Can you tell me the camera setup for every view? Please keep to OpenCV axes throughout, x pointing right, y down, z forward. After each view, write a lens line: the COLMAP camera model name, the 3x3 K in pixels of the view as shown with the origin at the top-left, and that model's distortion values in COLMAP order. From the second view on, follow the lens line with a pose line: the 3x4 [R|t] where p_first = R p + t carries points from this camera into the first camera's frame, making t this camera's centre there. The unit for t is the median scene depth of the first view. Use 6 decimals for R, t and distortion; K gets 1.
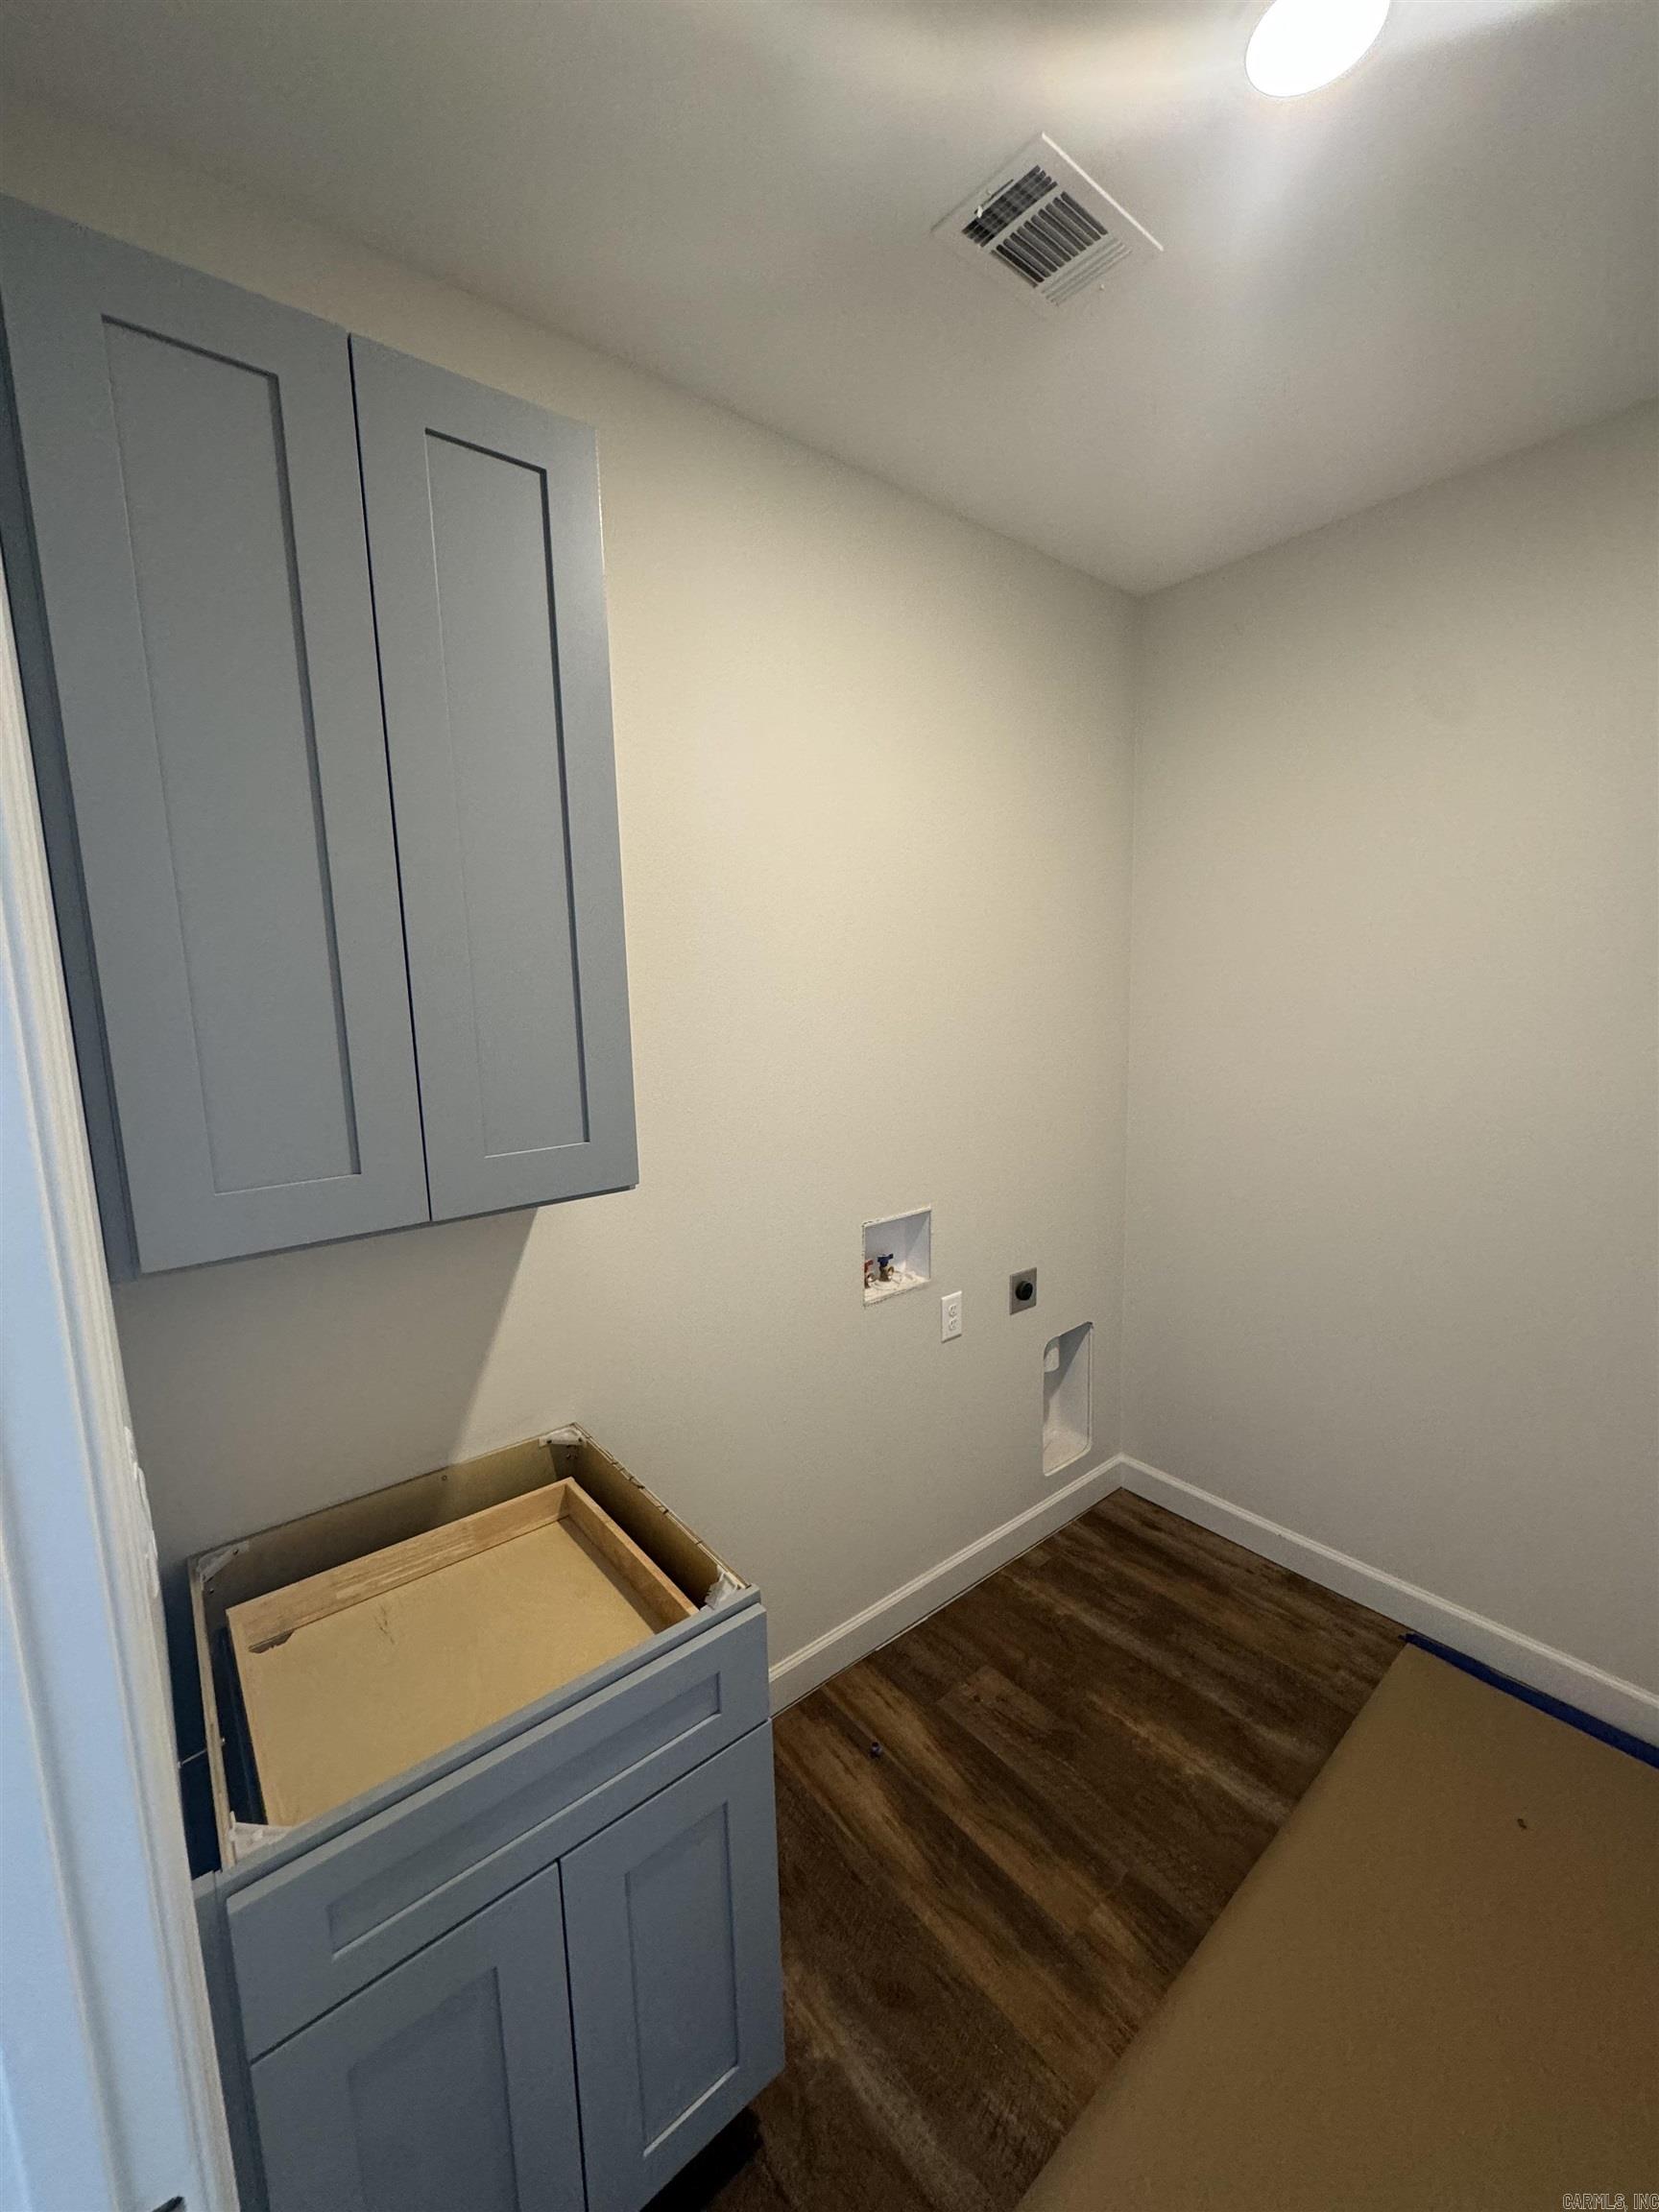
lens RADIAL K [[876.8, 0, 827.1], [0, 876.8, 1106.0], [0, 0, 1]] dist [-0.003096, 0.000329]
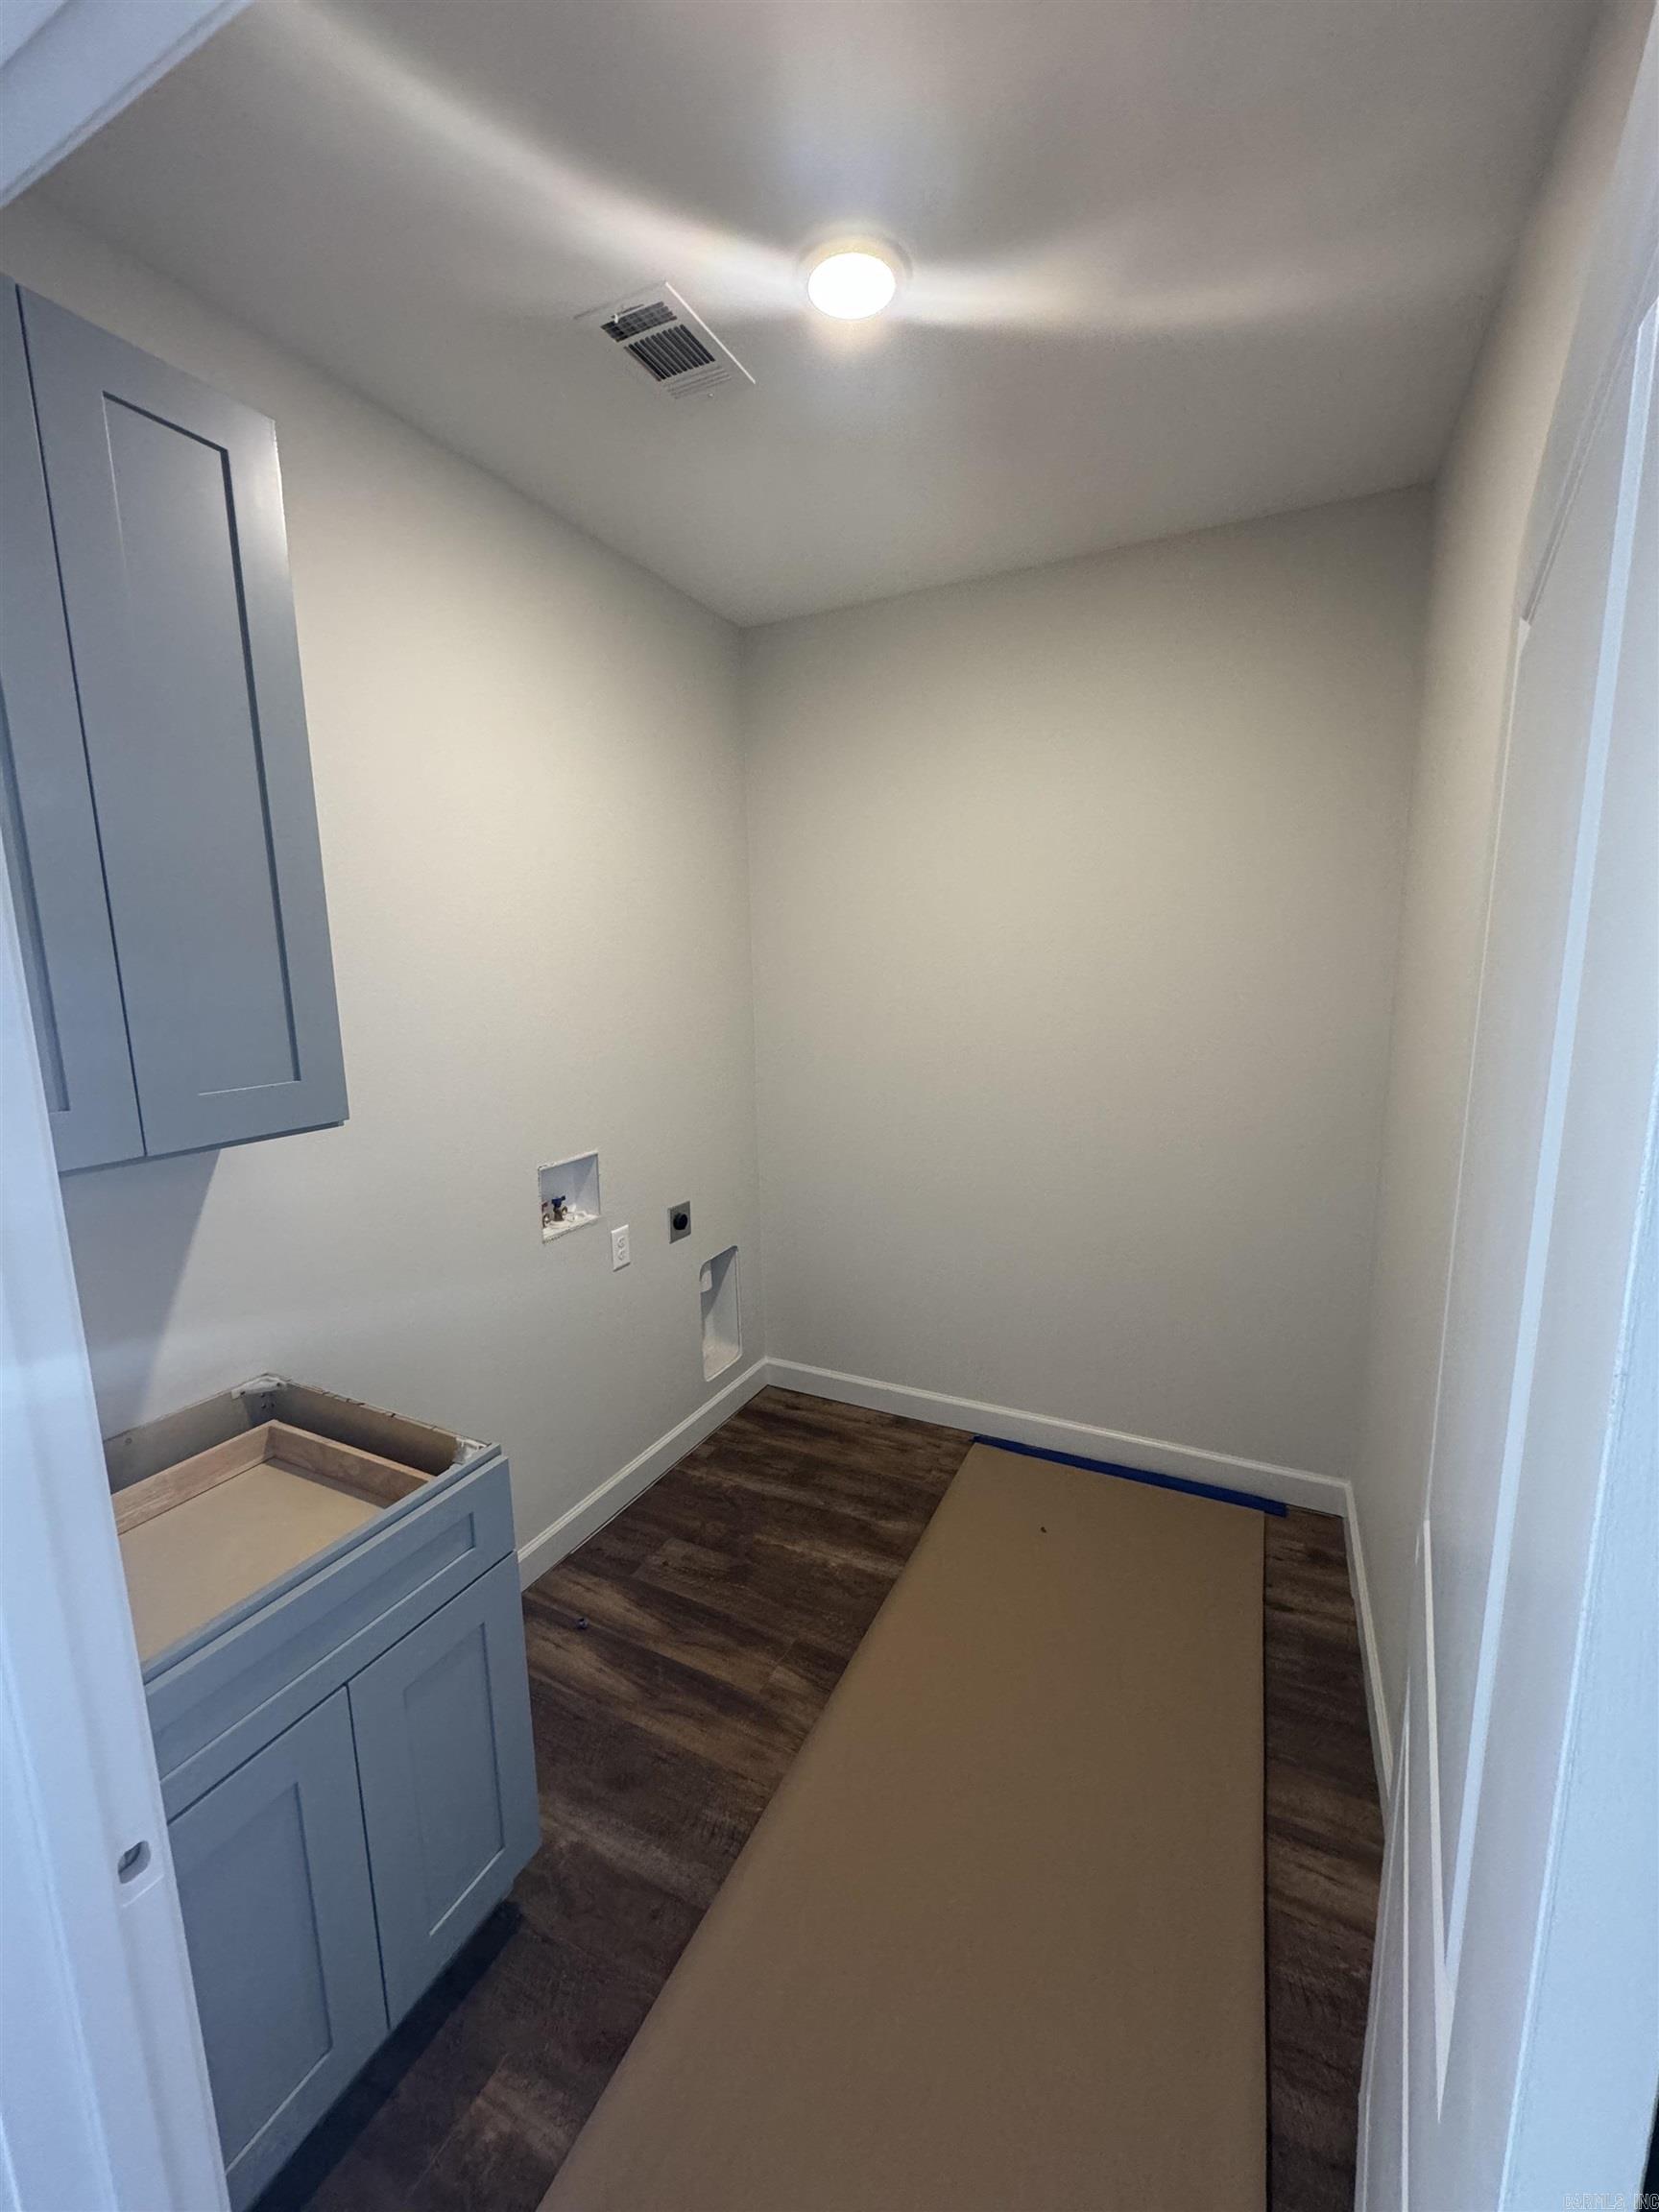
lens RADIAL K [[876.8, 0, 829.8], [0, 876.8, 1105.4], [0, 0, 1]] dist [-0.003096, 0.000329]
pose [[0.909088, -0.058363, 0.412497, -0.092596], [0.052500, 0.998294, 0.025543, 0.058035], [-0.413284, -0.001564, 0.910601, -0.188640]]
